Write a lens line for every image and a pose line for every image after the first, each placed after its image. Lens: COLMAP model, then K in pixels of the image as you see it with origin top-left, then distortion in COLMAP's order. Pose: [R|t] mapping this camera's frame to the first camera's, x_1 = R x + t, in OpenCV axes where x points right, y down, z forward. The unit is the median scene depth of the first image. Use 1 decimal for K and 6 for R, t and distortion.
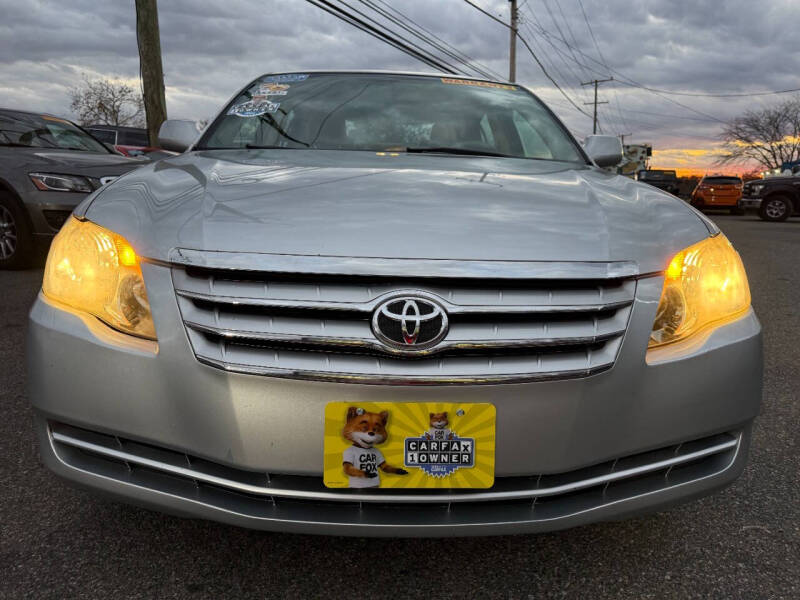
lens RADIAL K [[565.4, 0, 381.3], [0, 565.4, 284.2], [0, 0, 1]] dist [0.048600, -0.052611]
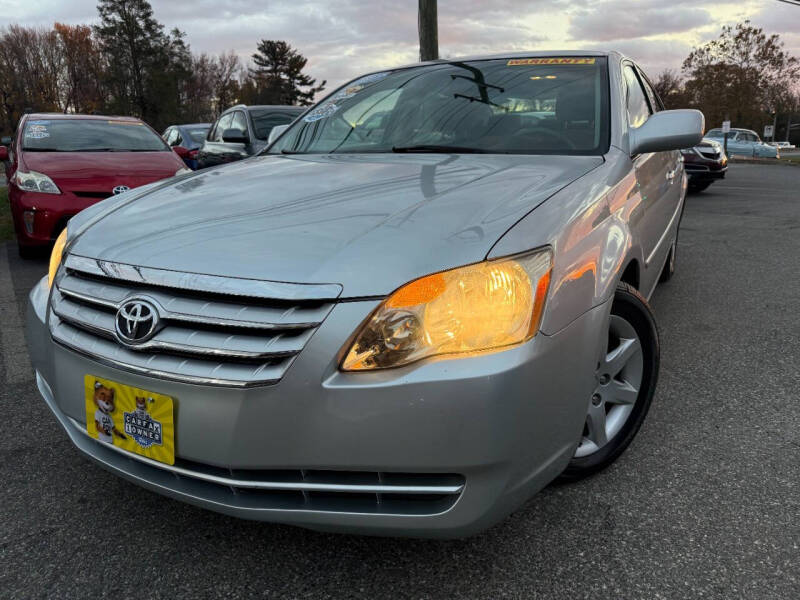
lens RADIAL K [[553.5, 0, 400.0], [0, 553.5, 300.0], [0, 0, 1]] dist [0.020171, -0.020510]
pose [[0.873680, 0.098019, -0.476524, 1.144683], [-0.056735, 0.993338, 0.100304, -0.135721], [0.483181, -0.060598, 0.873421, 0.228068]]
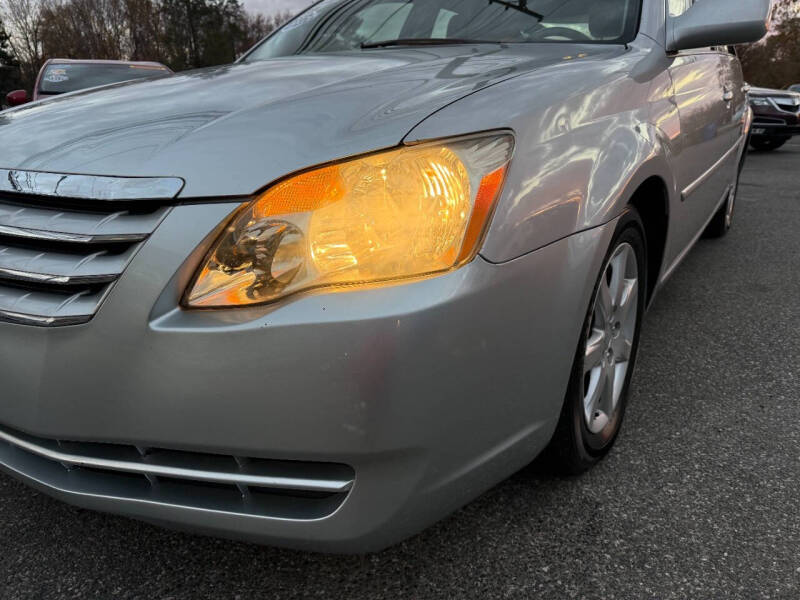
lens RADIAL K [[548.5, 0, 395.9], [0, 548.5, 305.5], [0, 0, 1]] dist [0.005129, -0.011533]
pose [[0.819558, 0.158557, -0.550622, 1.193770], [-0.069131, 0.981294, 0.179677, -0.030784], [0.568811, -0.109191, 0.815188, 0.685965]]
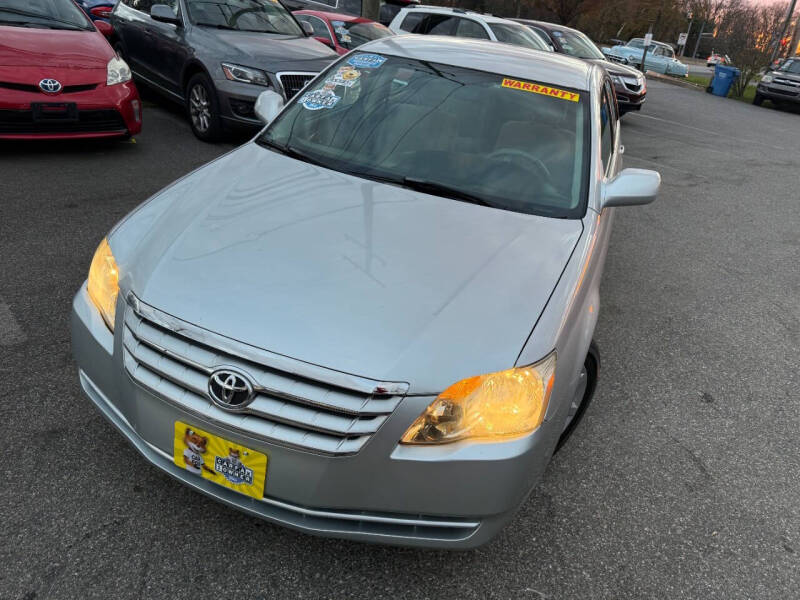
lens RADIAL K [[548.9, 0, 399.5], [0, 548.9, 296.4], [0, 0, 1]] dist [0.043785, -0.048341]
pose [[0.925002, 0.256580, -0.280245, 0.834771], [-0.172100, 0.940489, 0.293021, -0.687543], [0.338751, -0.222815, 0.914112, -0.140477]]
